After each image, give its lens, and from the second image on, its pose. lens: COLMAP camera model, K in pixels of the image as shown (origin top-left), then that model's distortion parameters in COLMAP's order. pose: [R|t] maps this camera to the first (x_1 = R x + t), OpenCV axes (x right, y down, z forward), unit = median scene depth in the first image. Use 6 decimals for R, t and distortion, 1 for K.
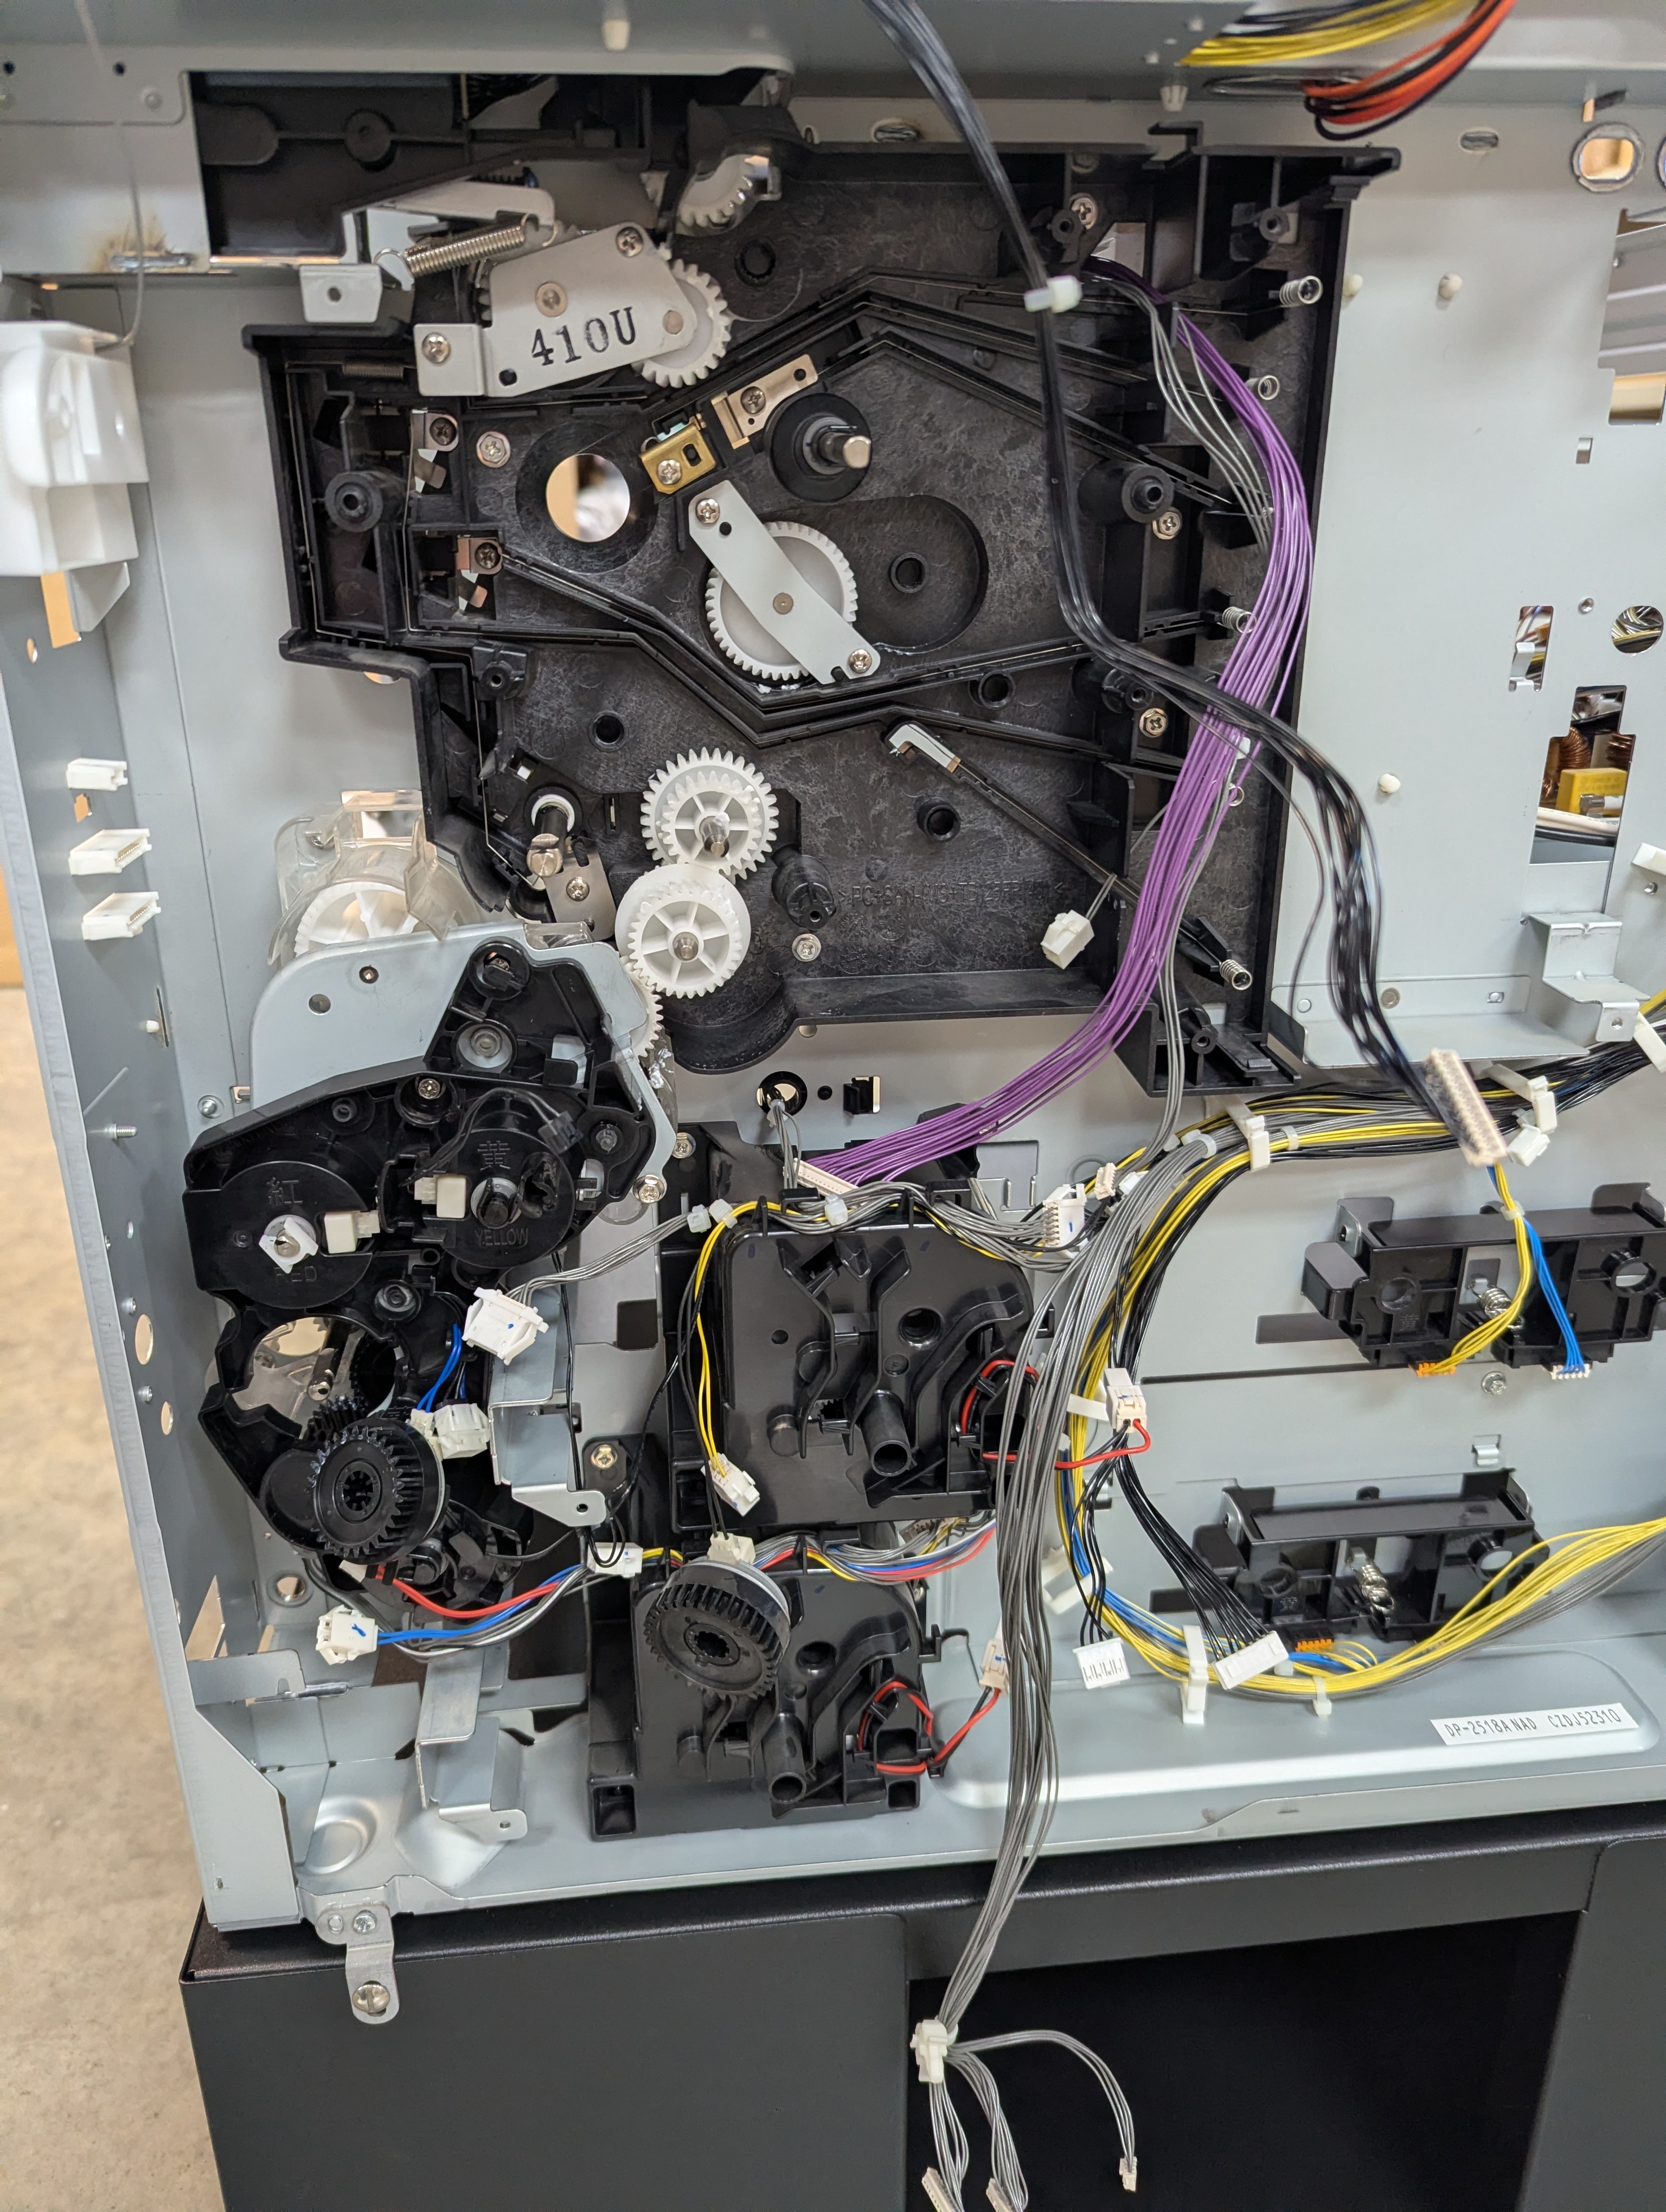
lens RADIAL K [[1581.6, 0, 801.8], [0, 1581.6, 1095.5], [0, 0, 1]] dist [0.034783, -0.042098]
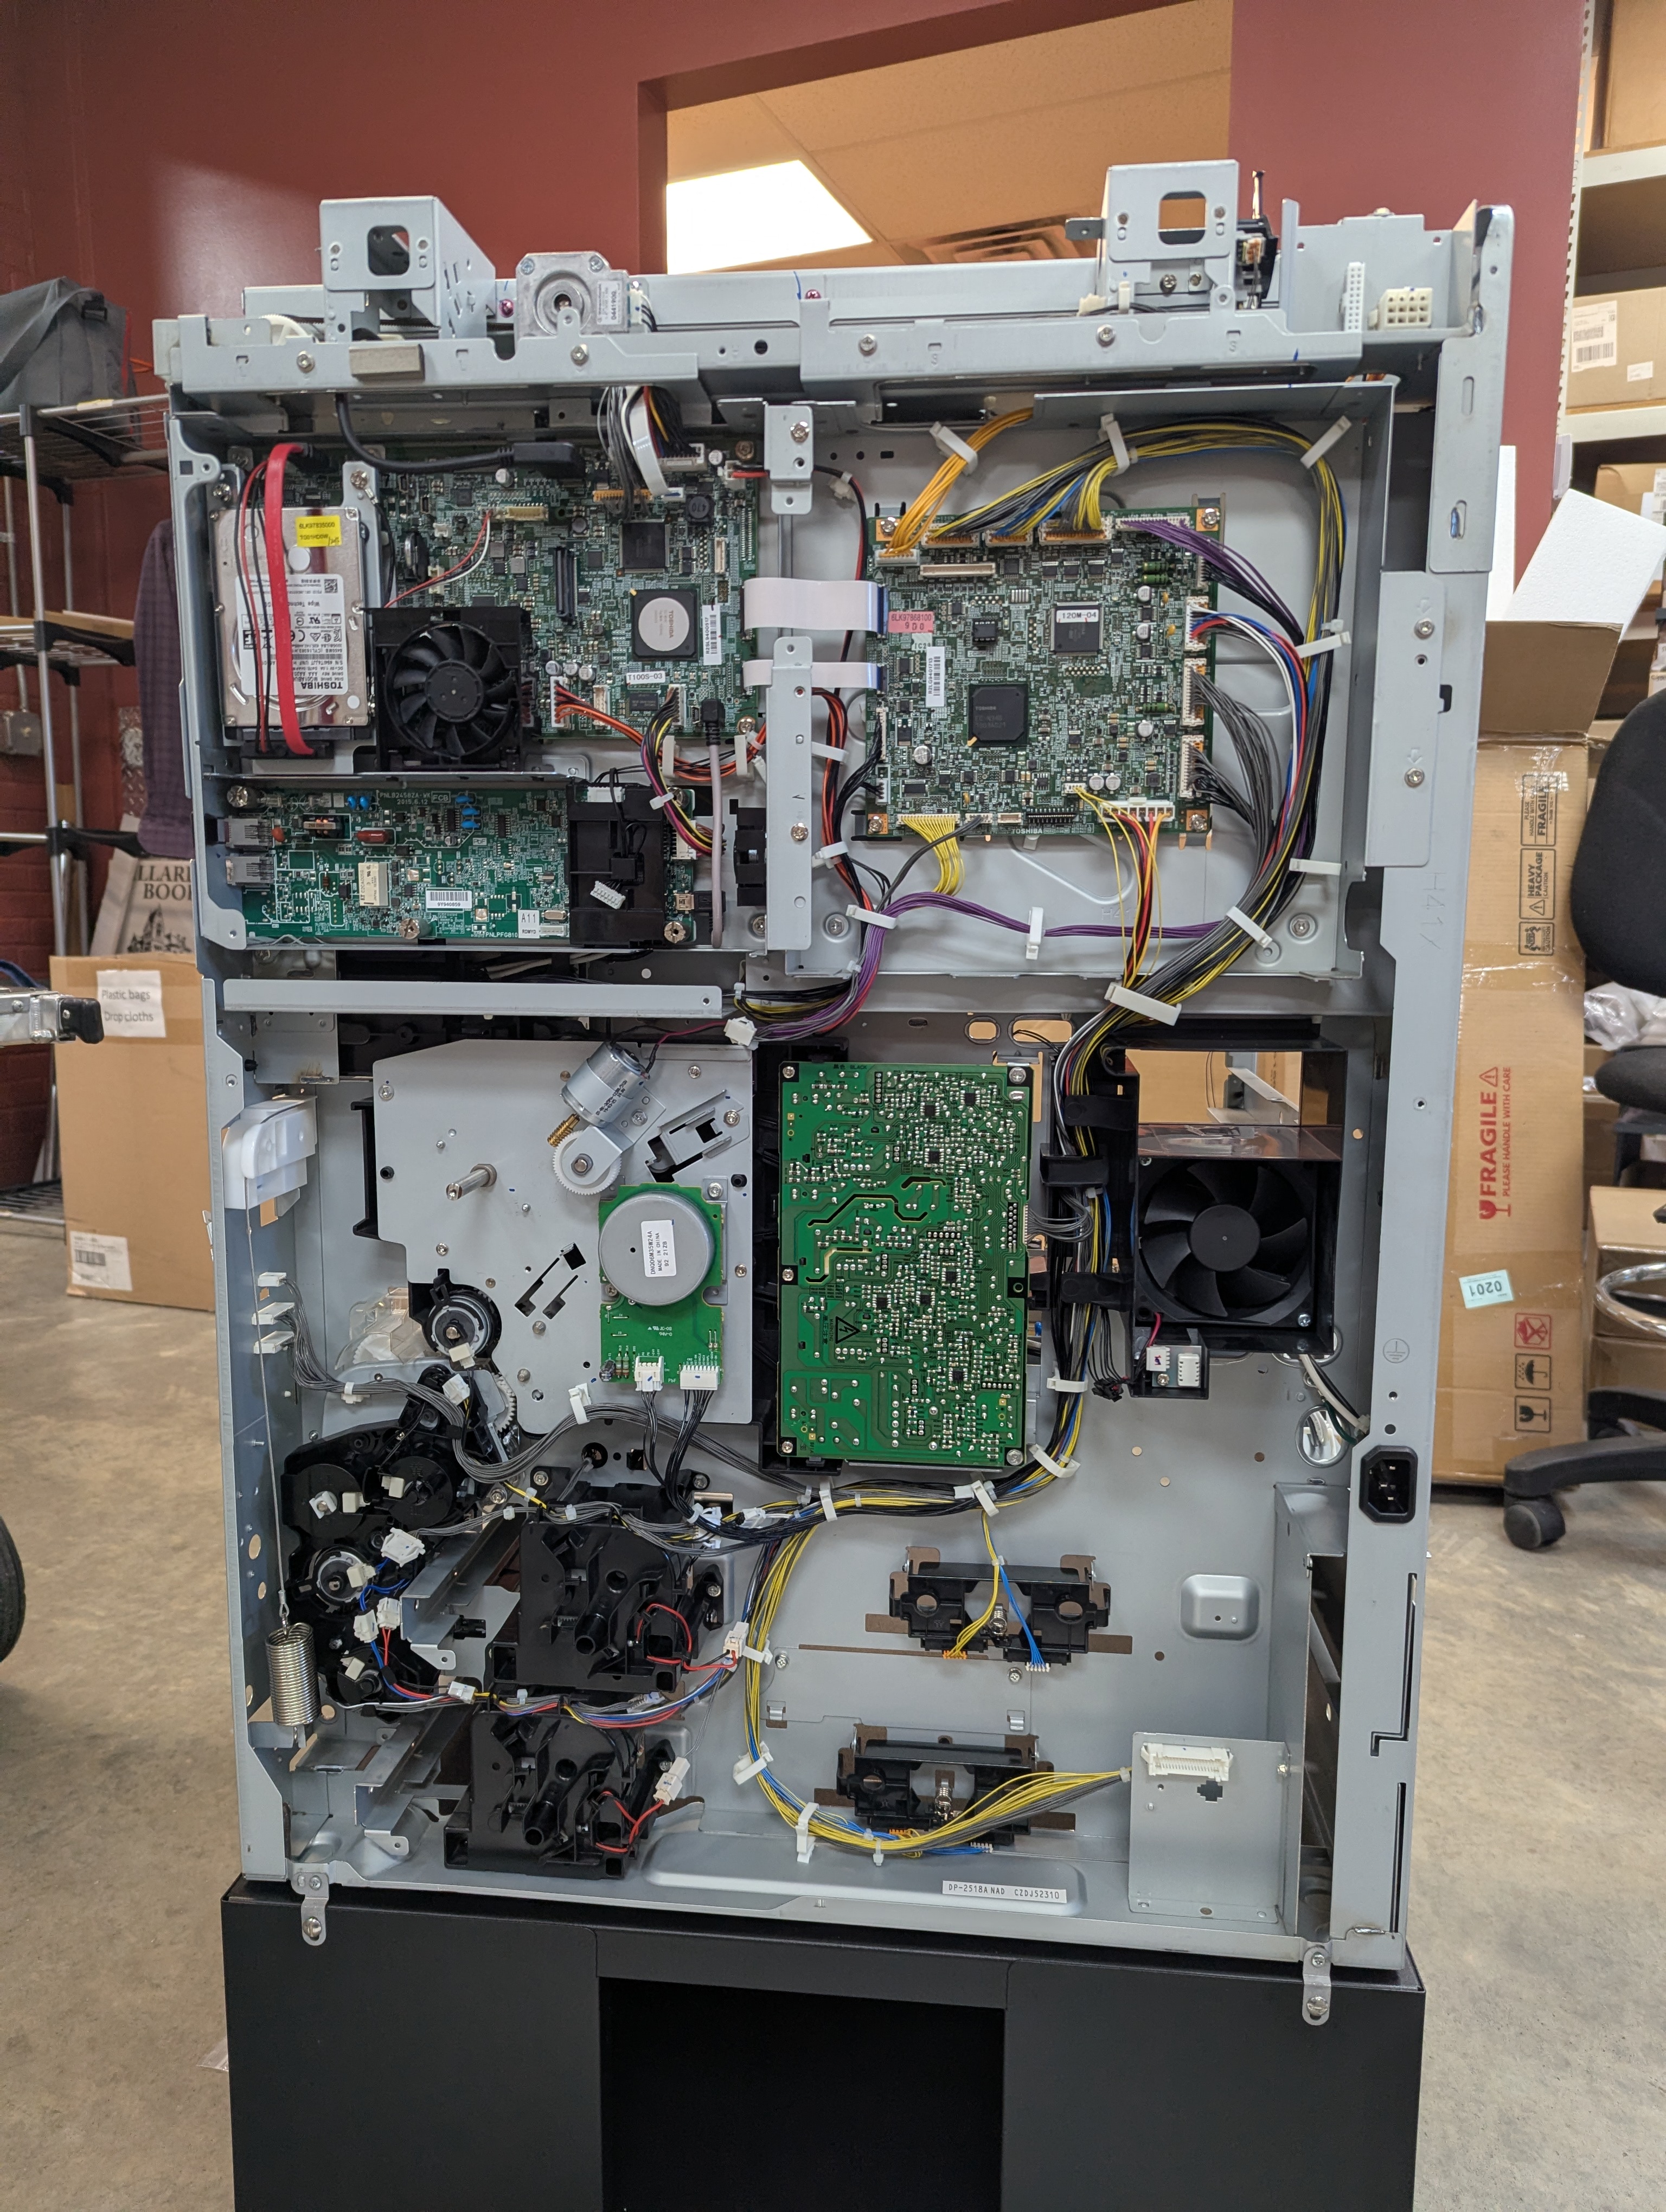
lens RADIAL K [[1581.6, 0, 823.4], [0, 1581.6, 1098.6], [0, 0, 1]] dist [0.034783, -0.042098]
pose [[0.977088, 0.044286, -0.208179, 0.662358], [-0.091251, 0.970821, -0.221764, -0.019991], [0.192283, 0.235679, 0.952619, -0.897395]]
